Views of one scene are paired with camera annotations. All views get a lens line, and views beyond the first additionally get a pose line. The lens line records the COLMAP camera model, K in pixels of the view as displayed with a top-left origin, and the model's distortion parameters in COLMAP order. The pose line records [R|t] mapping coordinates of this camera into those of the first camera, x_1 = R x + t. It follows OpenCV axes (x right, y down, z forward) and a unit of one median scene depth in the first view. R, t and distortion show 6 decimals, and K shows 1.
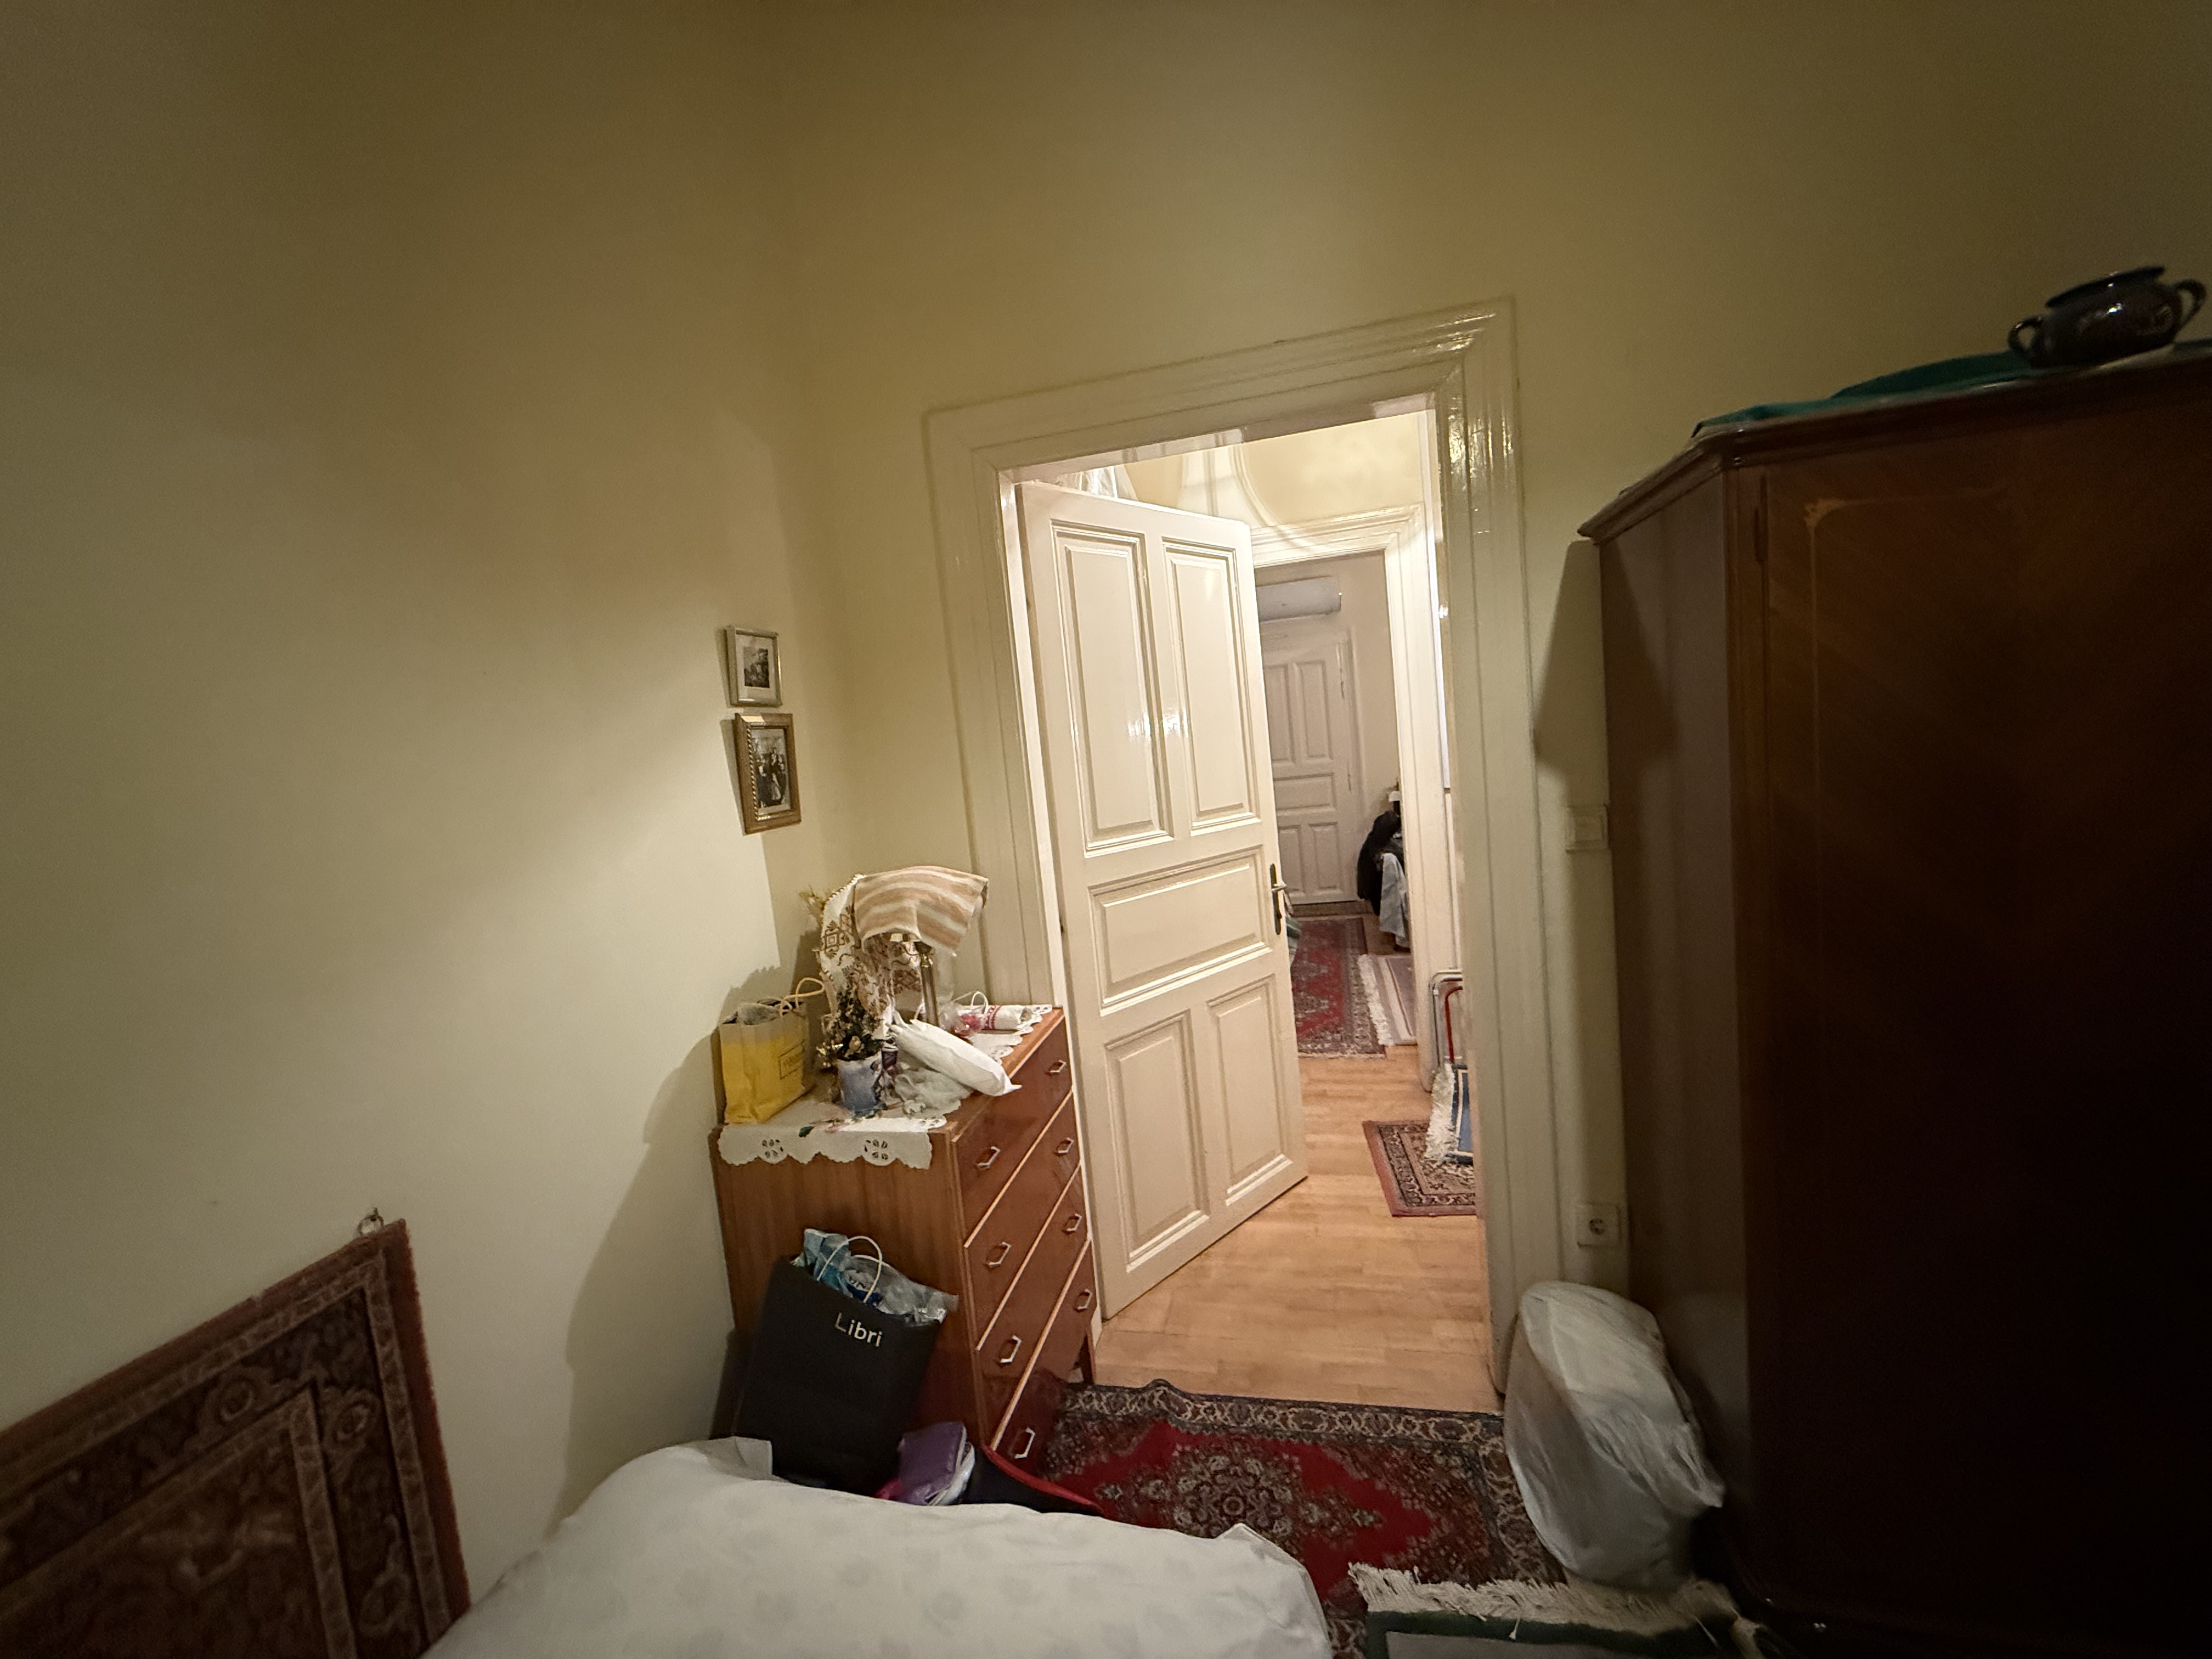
lens RADIAL K [[883.6, 0, 1098.1], [0, 883.6, 822.8], [0, 0, 1]] dist [0.001432, 0.000521]
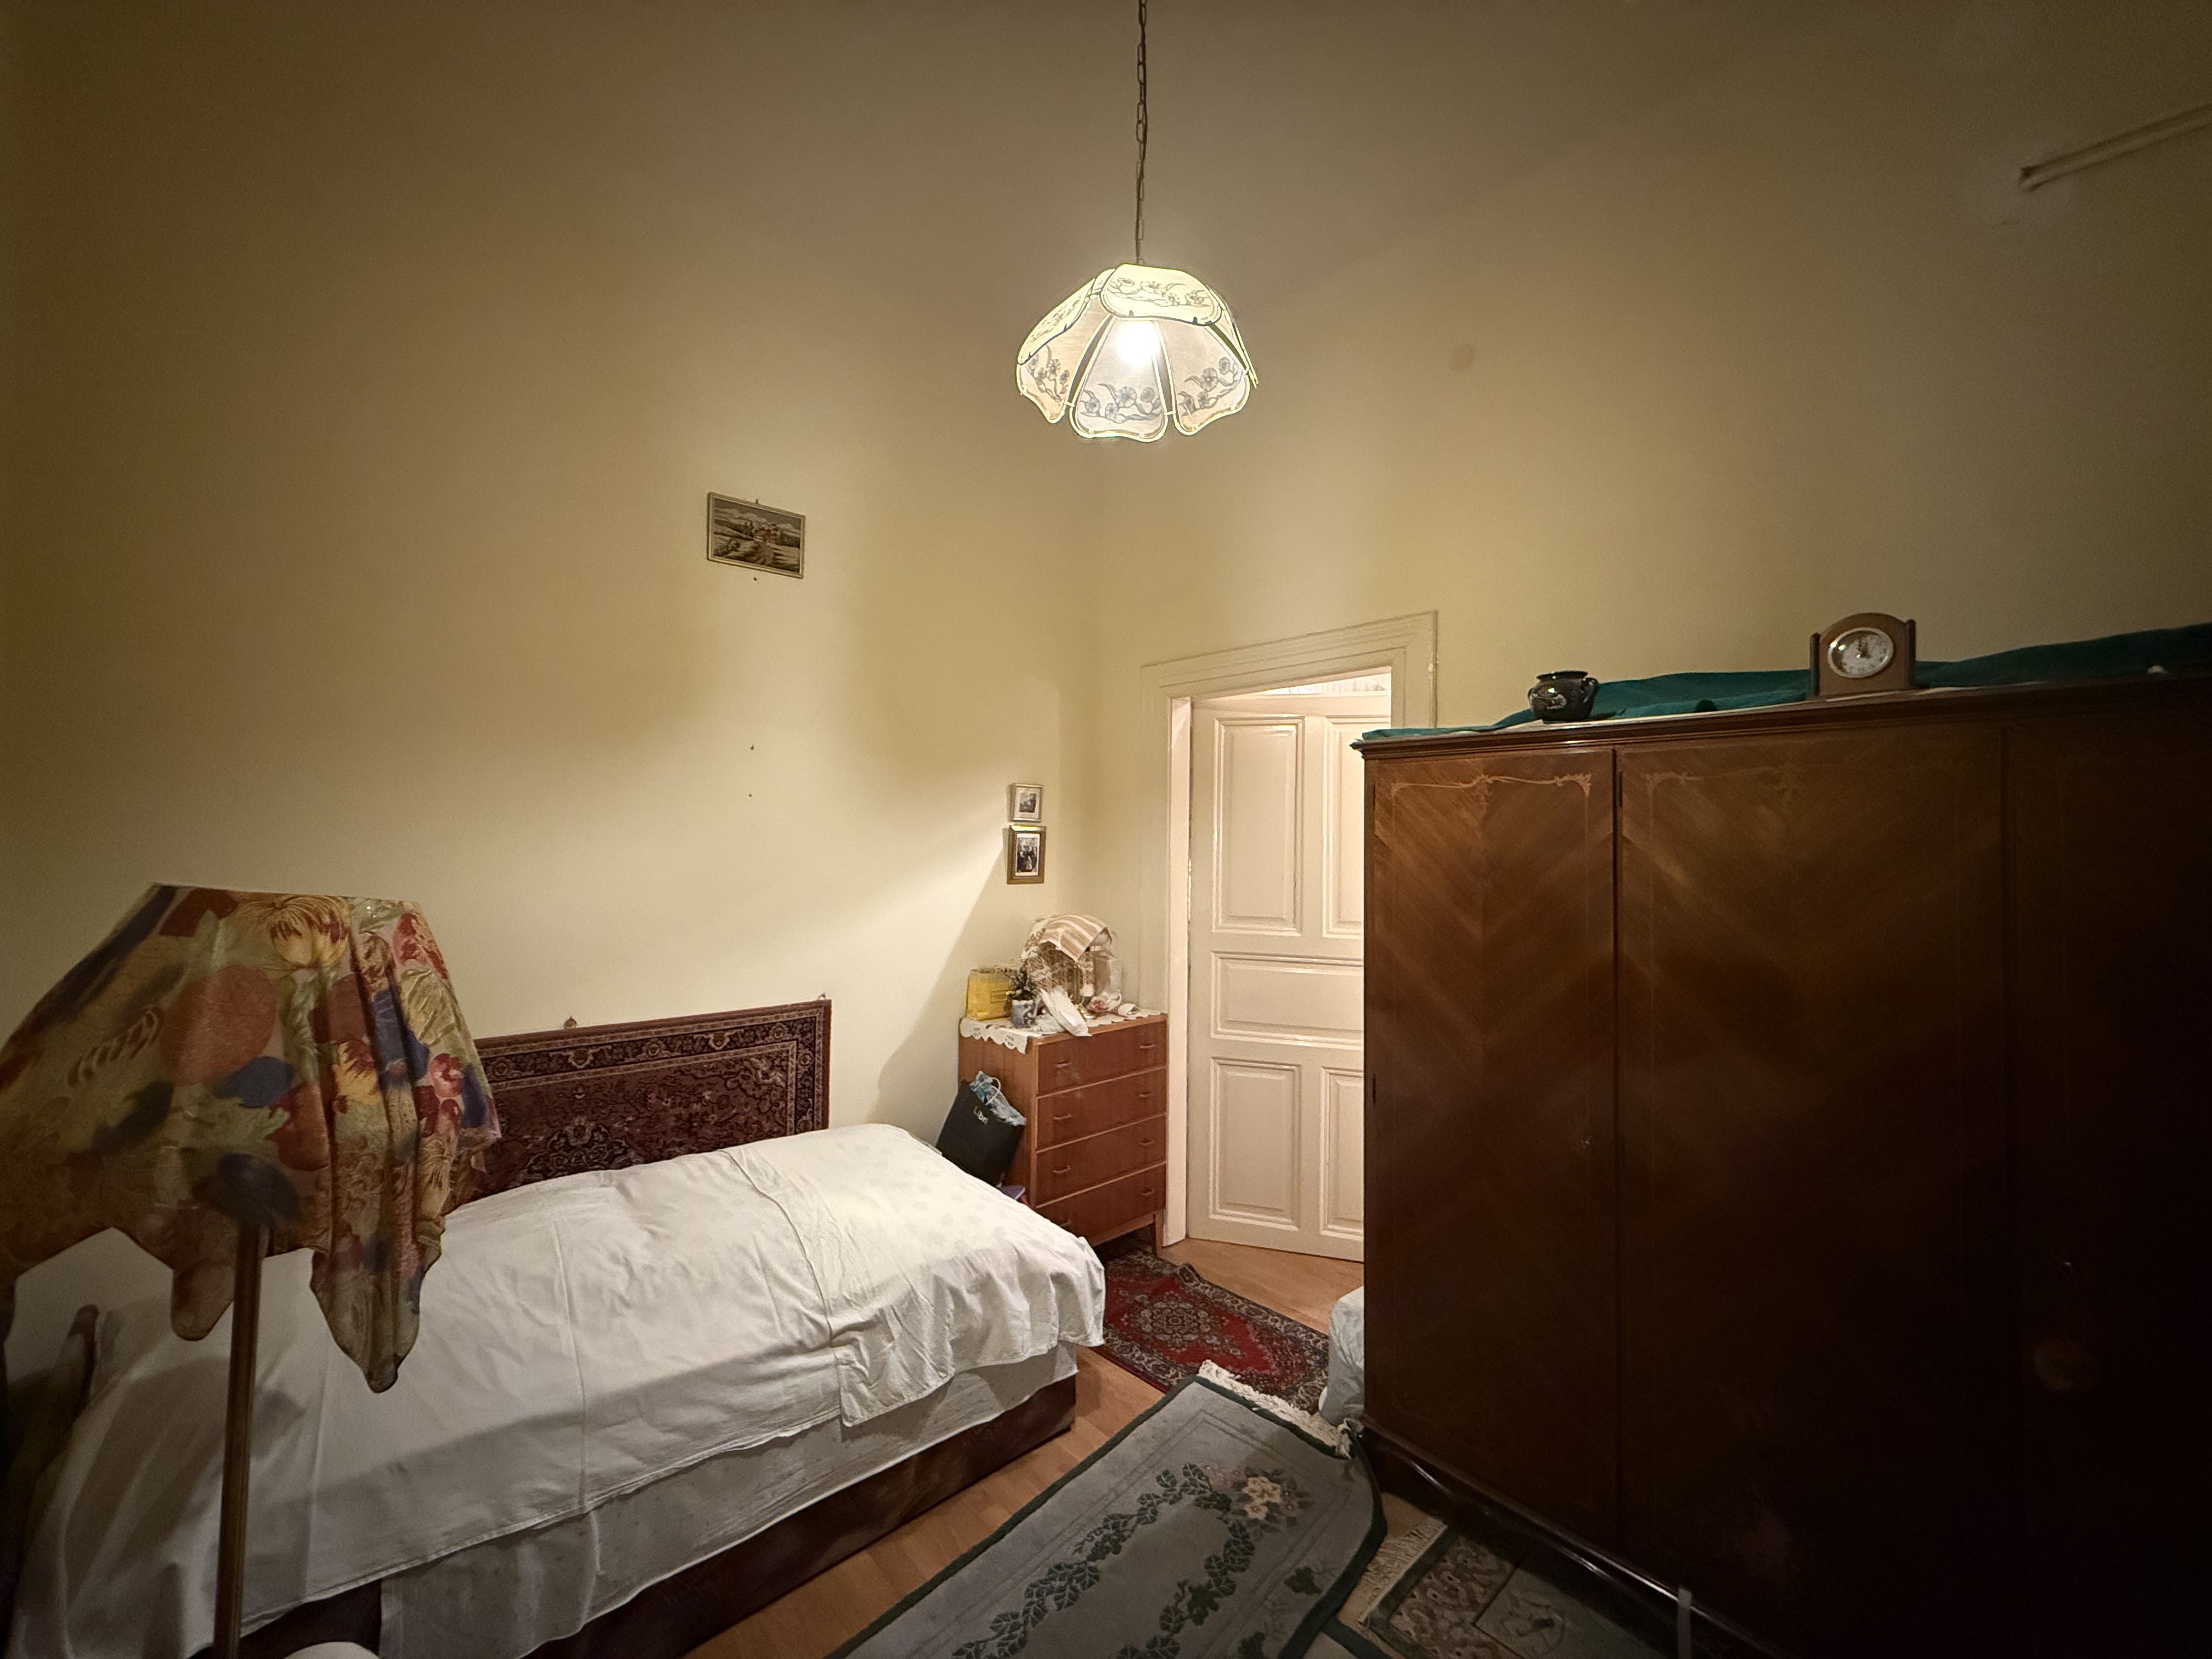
lens RADIAL K [[883.6, 0, 1098.1], [0, 883.6, 822.8], [0, 0, 1]] dist [0.001432, 0.000521]
pose [[0.831473, 0.094385, -0.547489, 0.954101], [-0.143501, 0.988509, -0.047520, -0.066657], [0.536712, 0.118077, 0.835463, -0.653777]]
